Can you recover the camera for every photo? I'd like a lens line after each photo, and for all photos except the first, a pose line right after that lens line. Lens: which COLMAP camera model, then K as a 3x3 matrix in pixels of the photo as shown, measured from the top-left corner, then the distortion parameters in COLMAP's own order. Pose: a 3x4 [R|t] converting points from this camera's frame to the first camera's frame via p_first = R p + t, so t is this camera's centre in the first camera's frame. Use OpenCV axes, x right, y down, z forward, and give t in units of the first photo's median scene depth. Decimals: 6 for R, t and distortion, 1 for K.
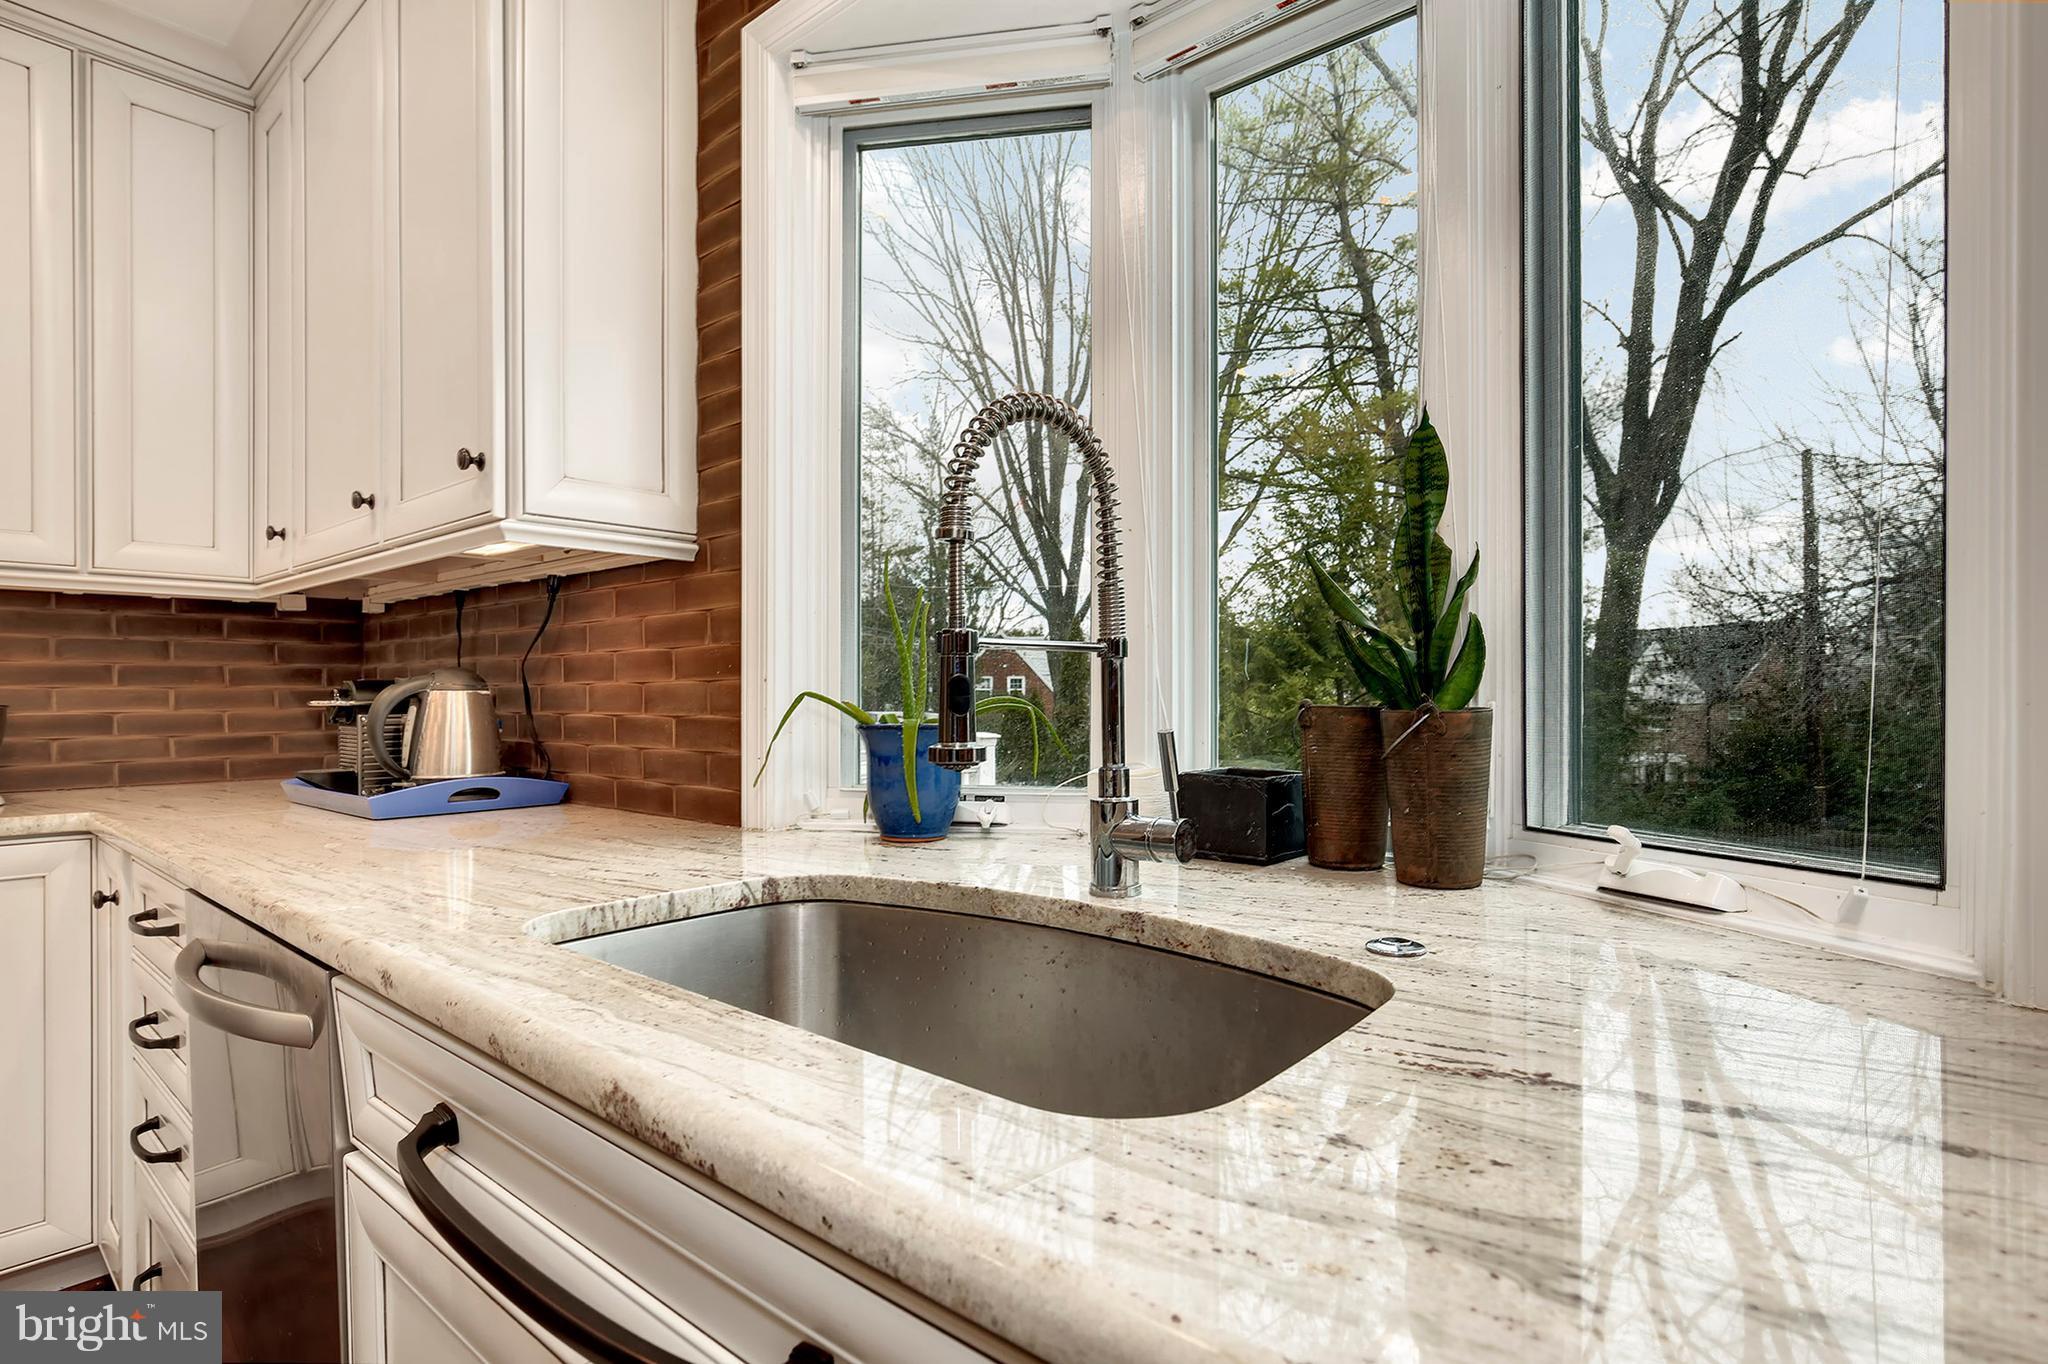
lens RADIAL K [[1055.7, 0, 994.3], [0, 1055.7, 690.4], [0, 0, 1]] dist [-0.000334, 0.000060]
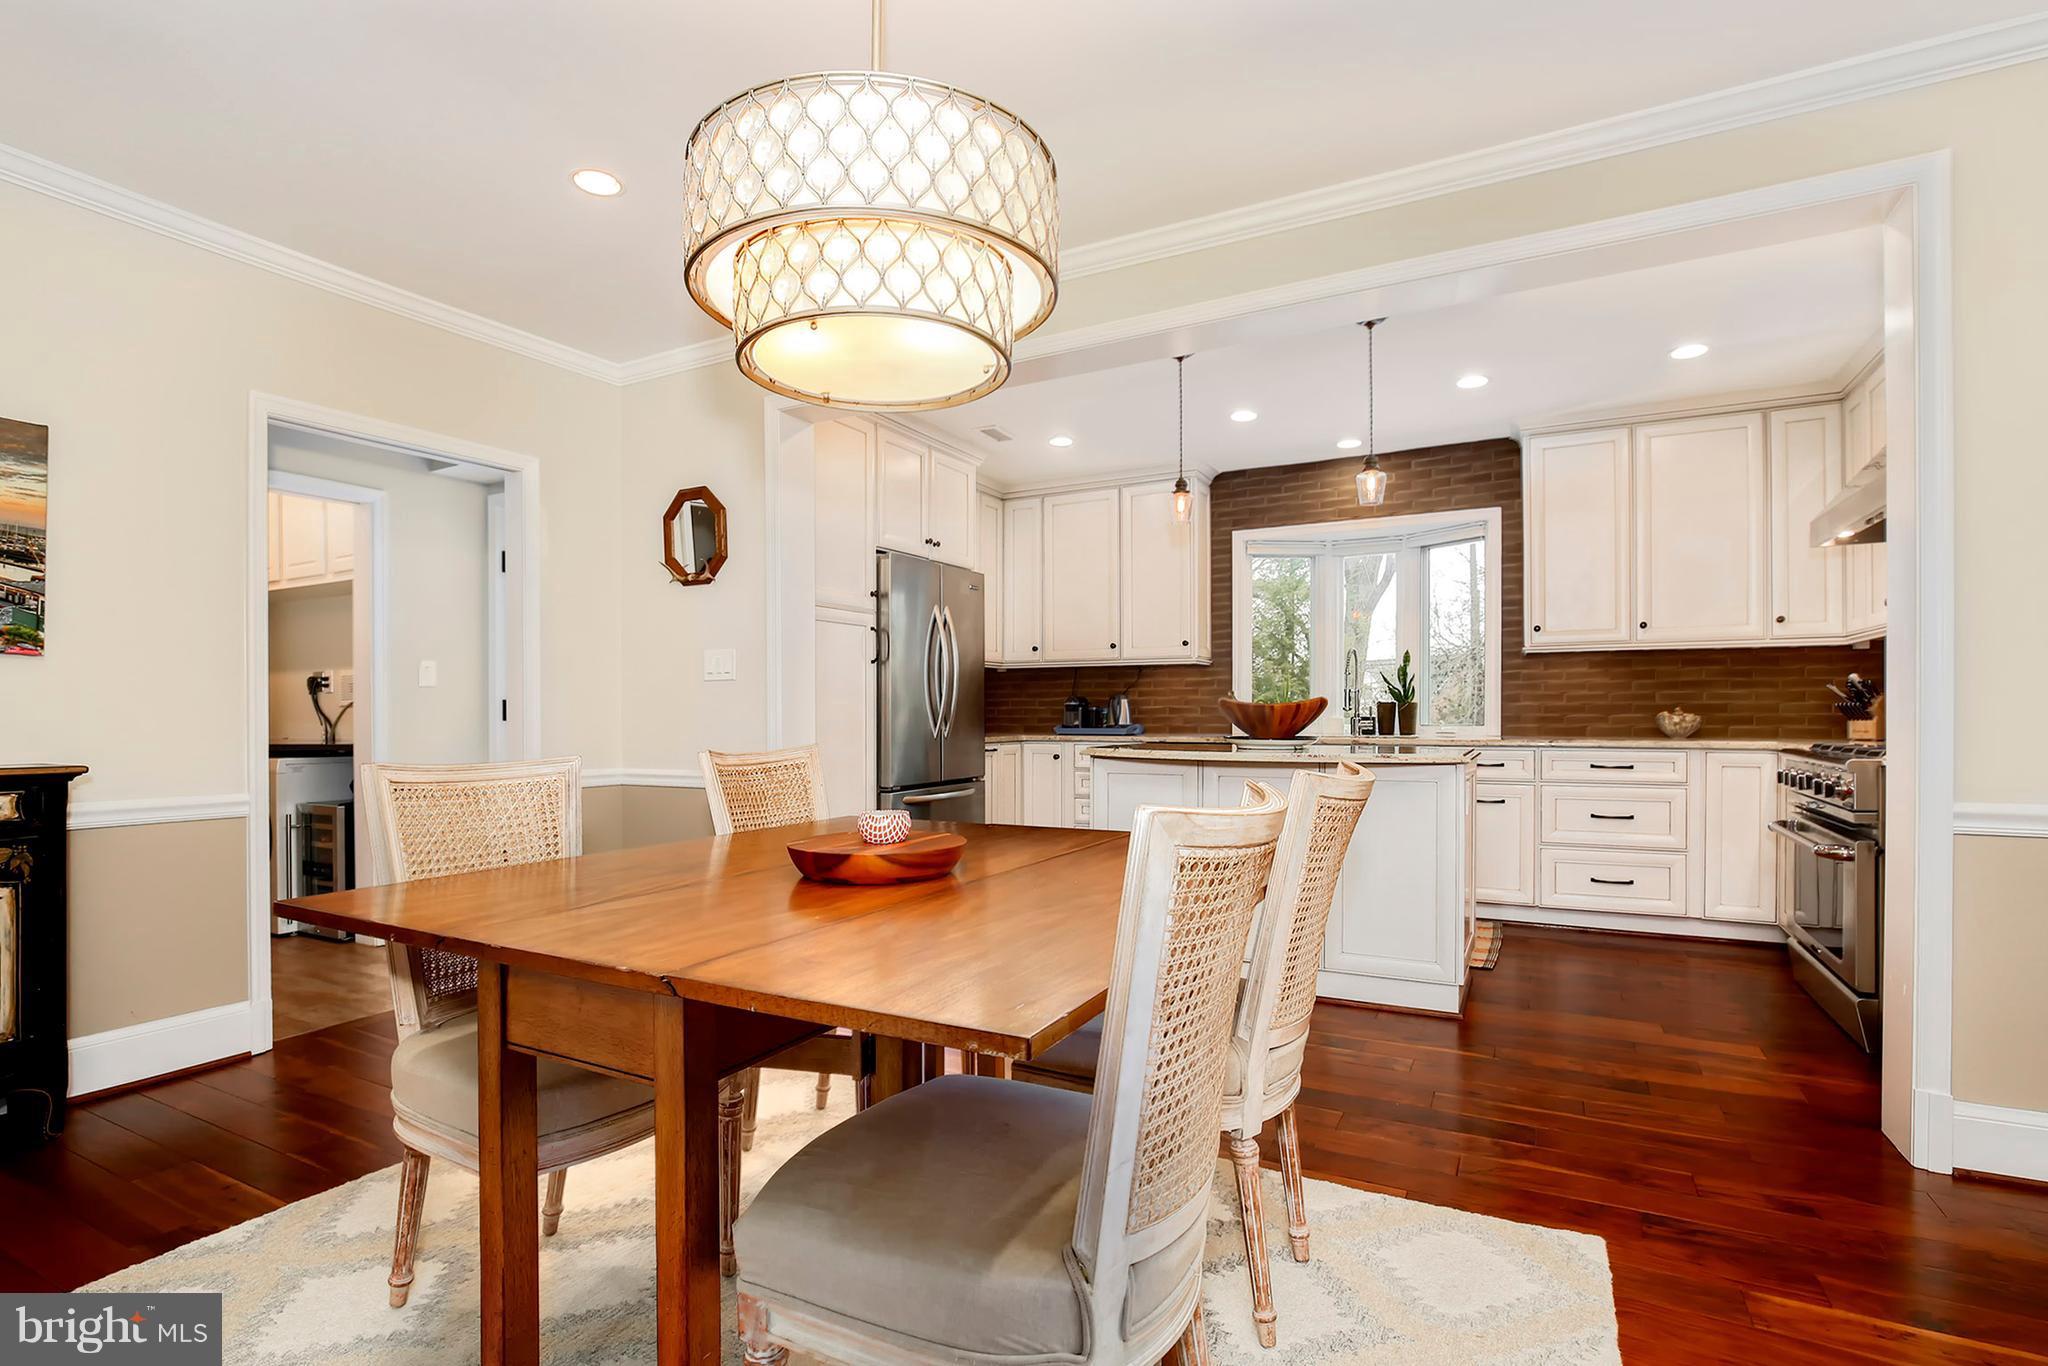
lens RADIAL K [[999.7, 0, 1019.3], [0, 999.7, 715.9], [0, 0, 1]] dist [-0.003233, -0.000304]
pose [[0.970163, 0.000805, 0.242453, -1.880433], [-0.001185, 0.999998, 0.001423, 0.056817], [-0.242451, -0.001667, 0.970162, -2.379147]]
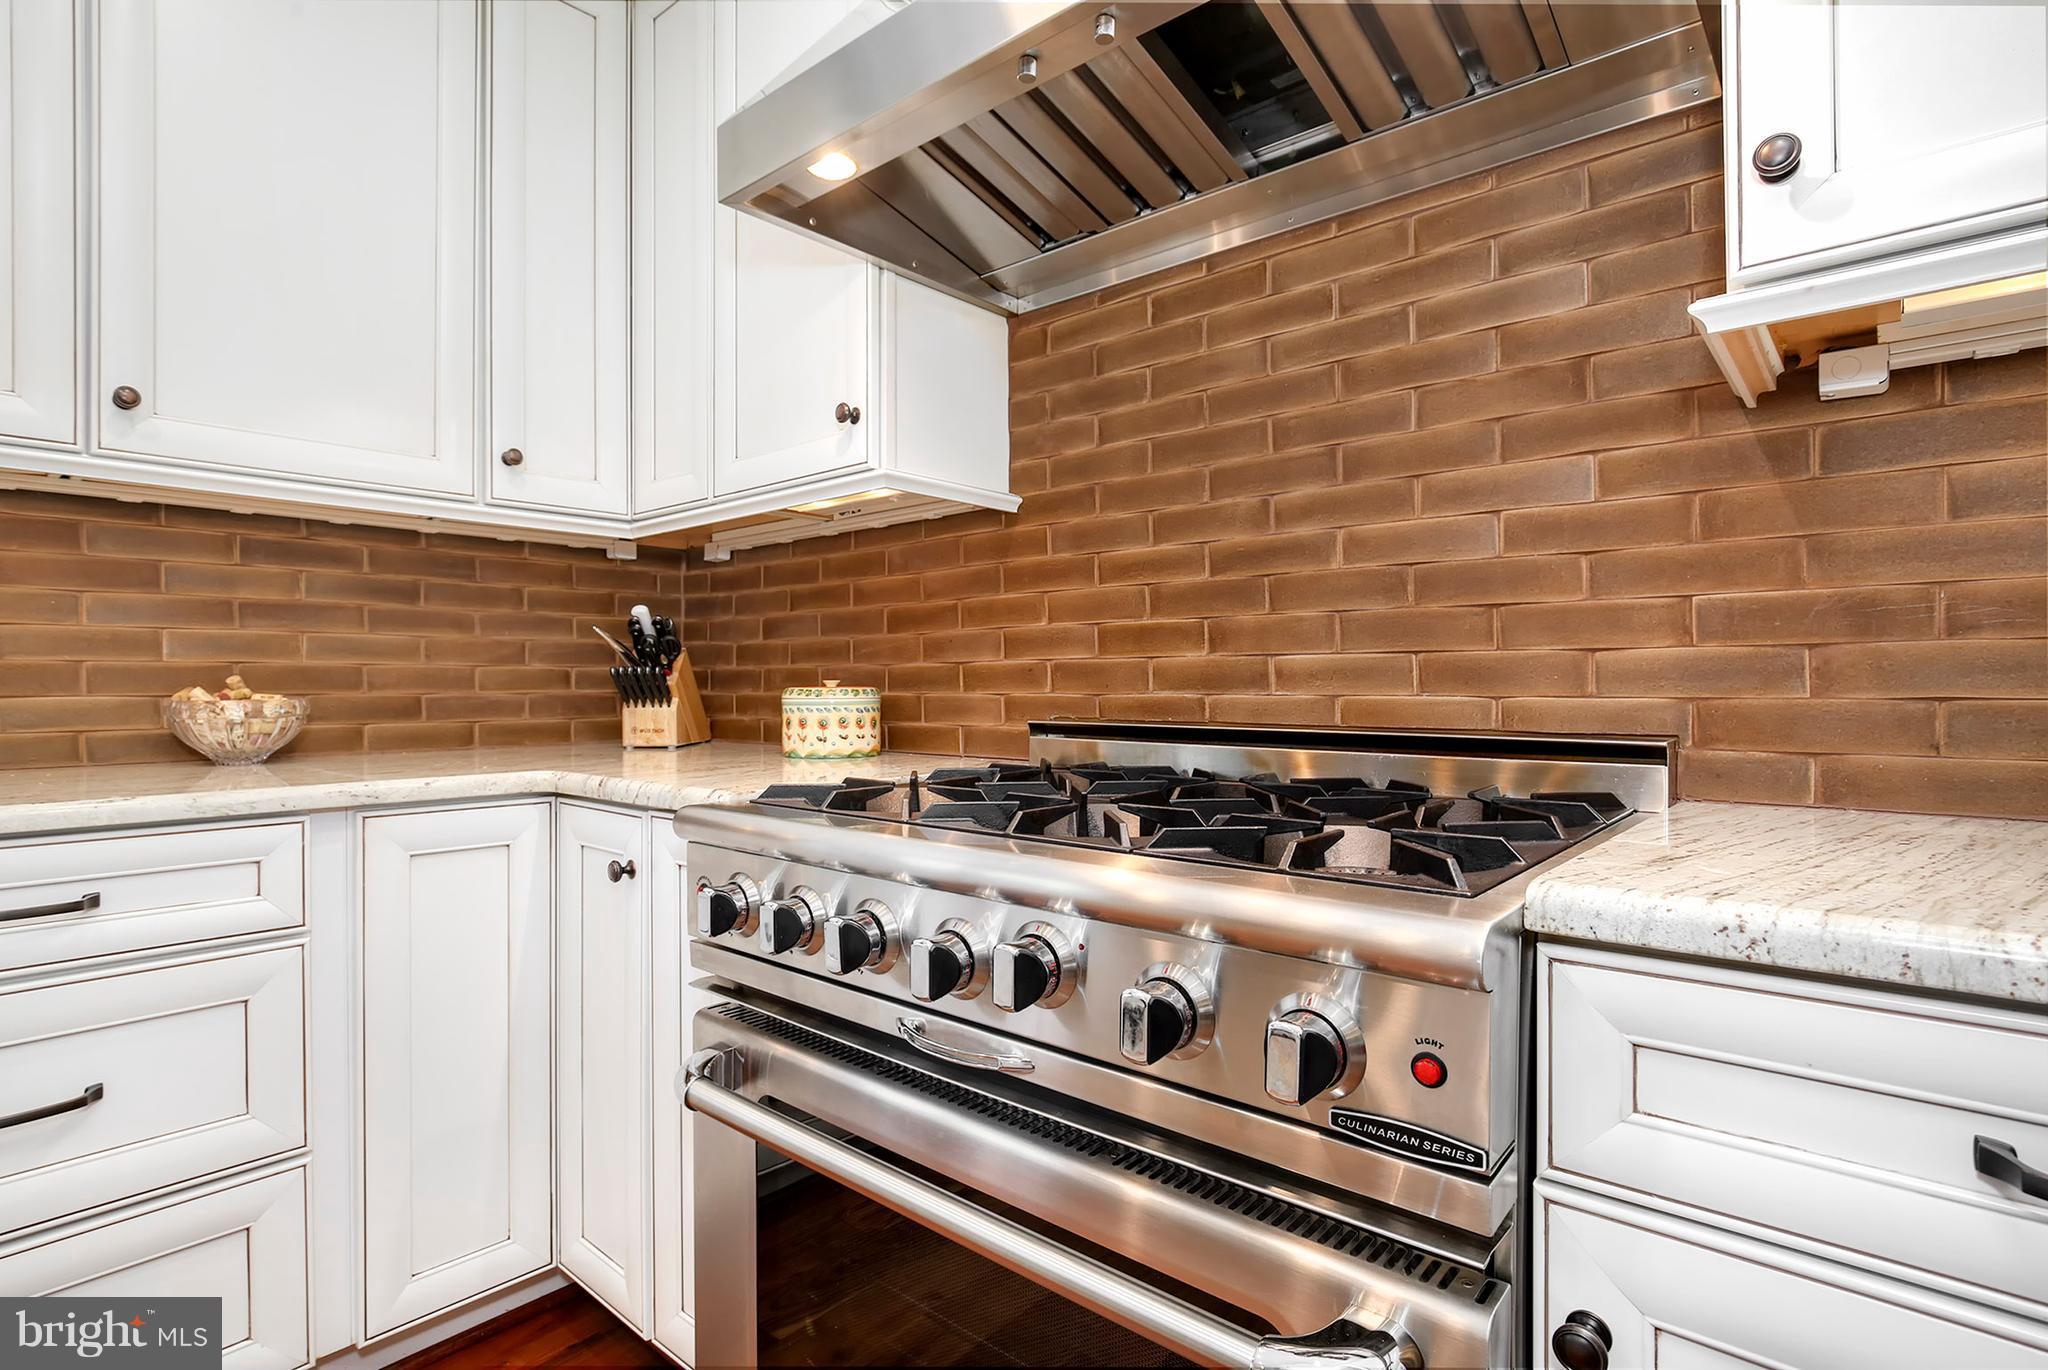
lens RADIAL K [[994.2, 0, 1024.0], [0, 994.2, 685.0], [0, 0, 1]] dist [-0.022977, -0.000961]
pose [[-0.020652, 0.003730, 0.999780, -0.271611], [0.001640, 0.999992, -0.003697, 0.048018], [-0.999785, 0.001564, -0.020658, -0.755099]]
